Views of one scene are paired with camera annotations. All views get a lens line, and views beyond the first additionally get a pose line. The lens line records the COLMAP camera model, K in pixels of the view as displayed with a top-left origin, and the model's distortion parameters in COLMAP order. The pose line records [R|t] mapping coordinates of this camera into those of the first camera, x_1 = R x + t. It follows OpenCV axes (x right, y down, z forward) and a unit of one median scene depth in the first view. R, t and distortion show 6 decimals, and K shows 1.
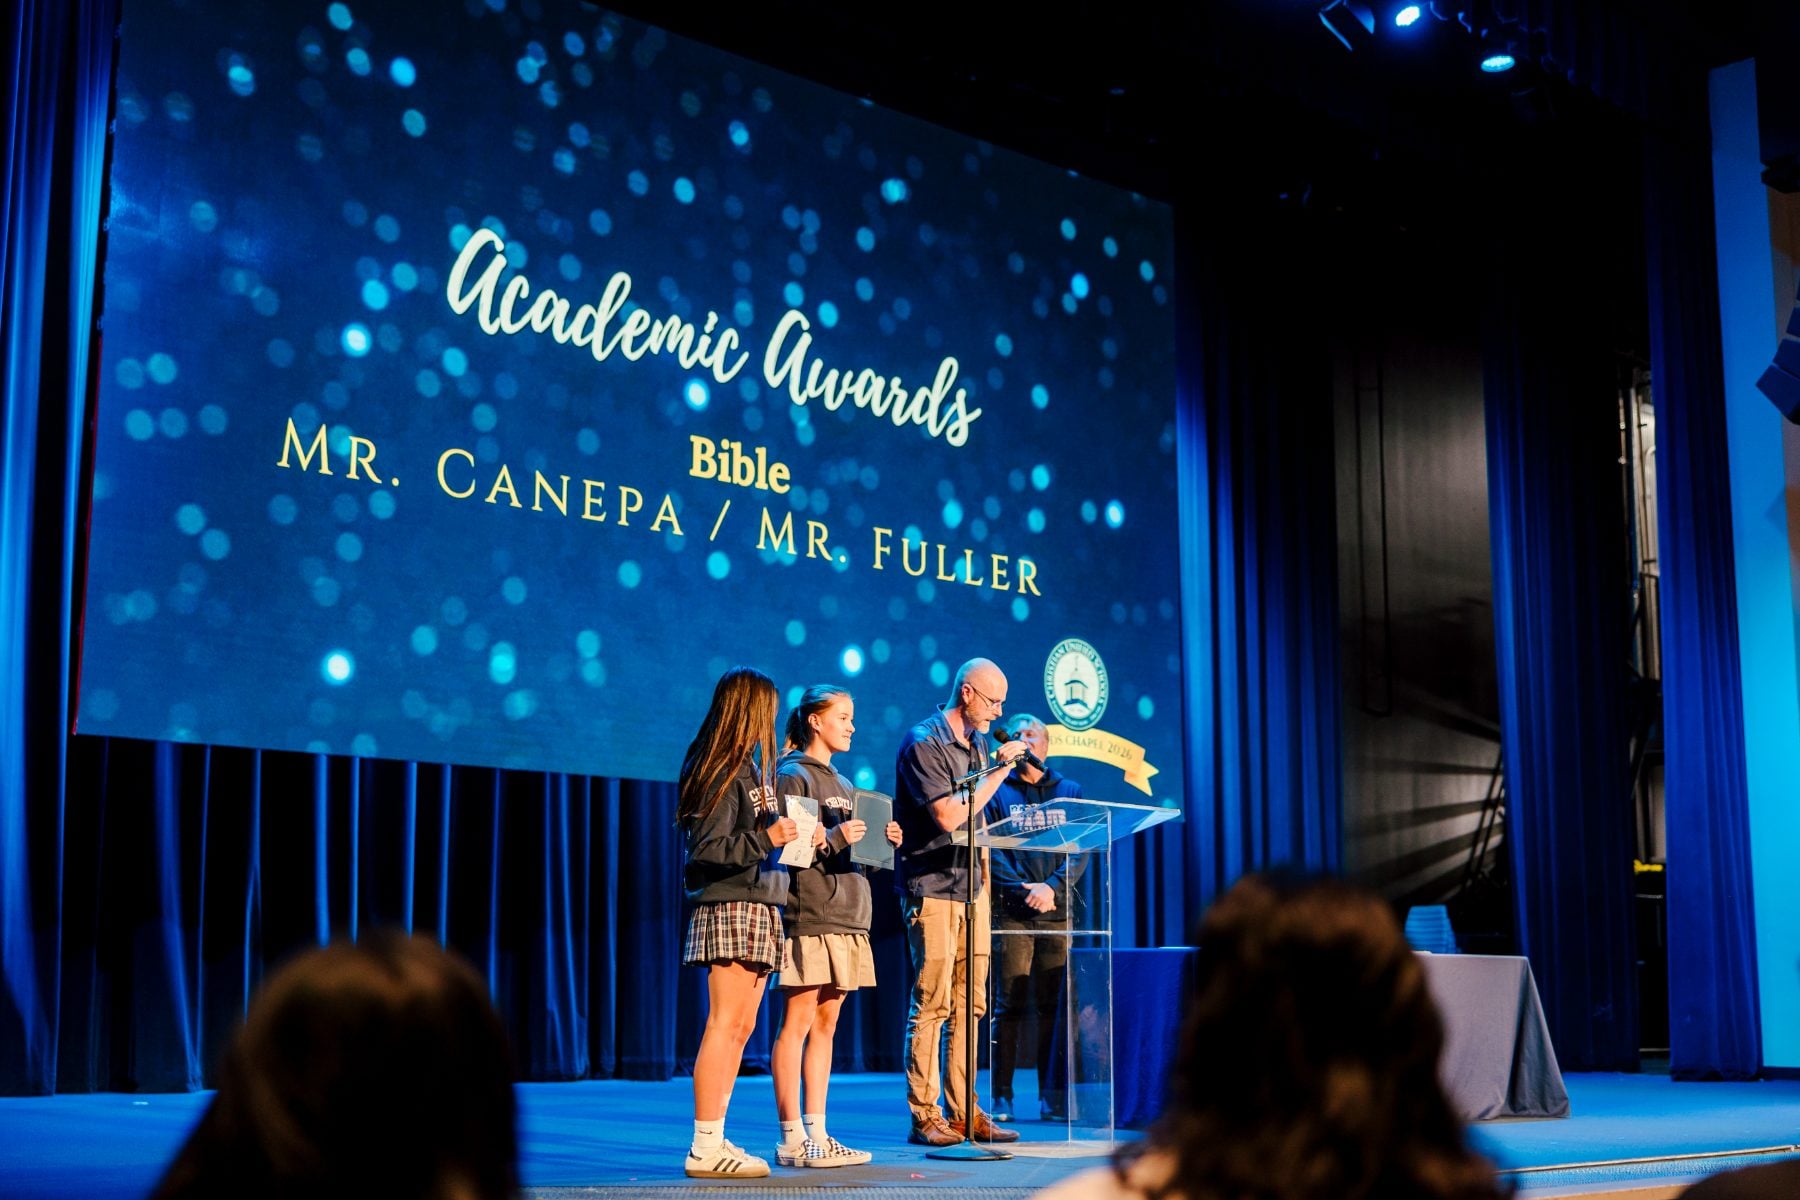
lens RADIAL K [[2335.8, 0, 881.3], [0, 2335.8, 589.7], [0, 0, 1]] dist [0.010583, 0.000000]
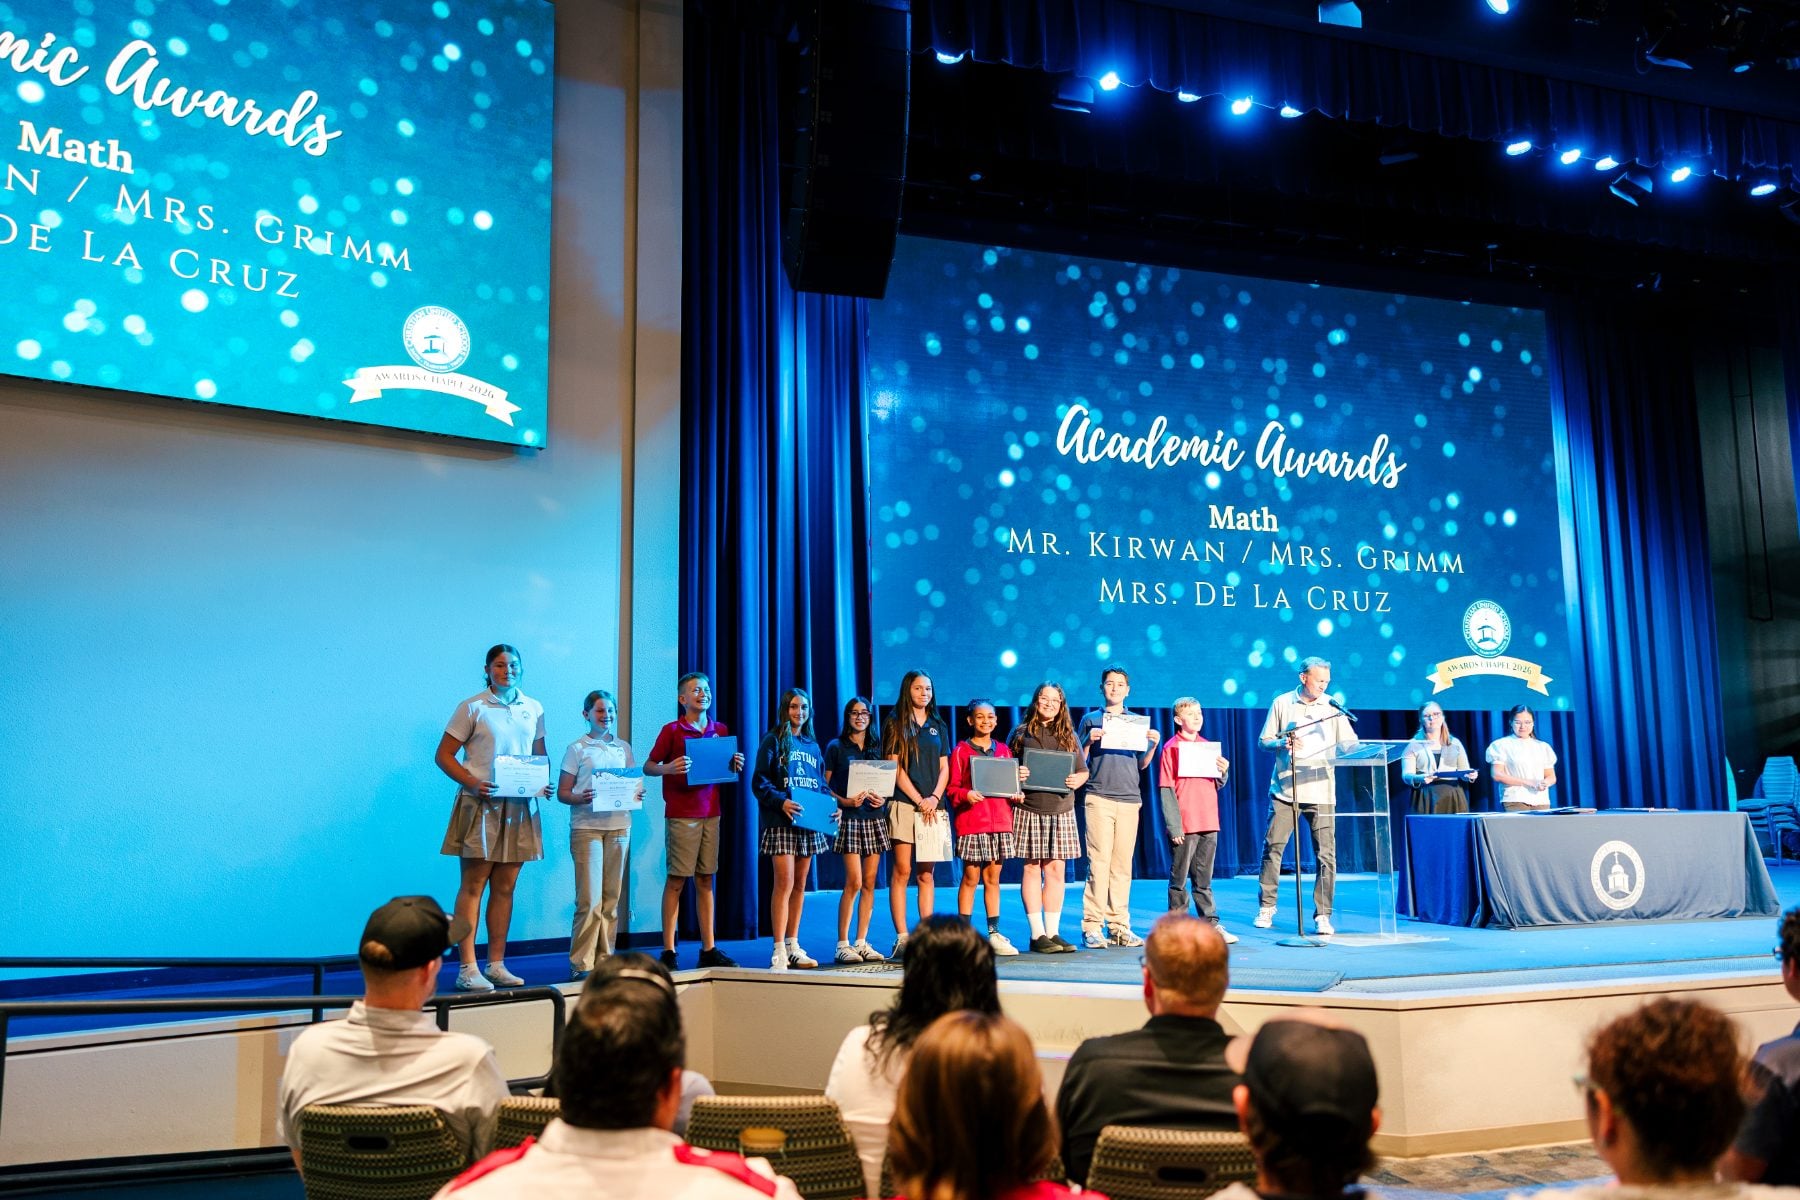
lens RADIAL K [[1467.1, 0, 897.1], [0, 1467.1, 592.7], [0, 0, 1]] dist [0.016416, -0.004851]
pose [[0.918770, -0.069792, -0.388576, 0.115505], [0.083807, 0.996297, 0.019215, -0.040007], [0.385796, -0.050220, 0.921216, -0.078845]]
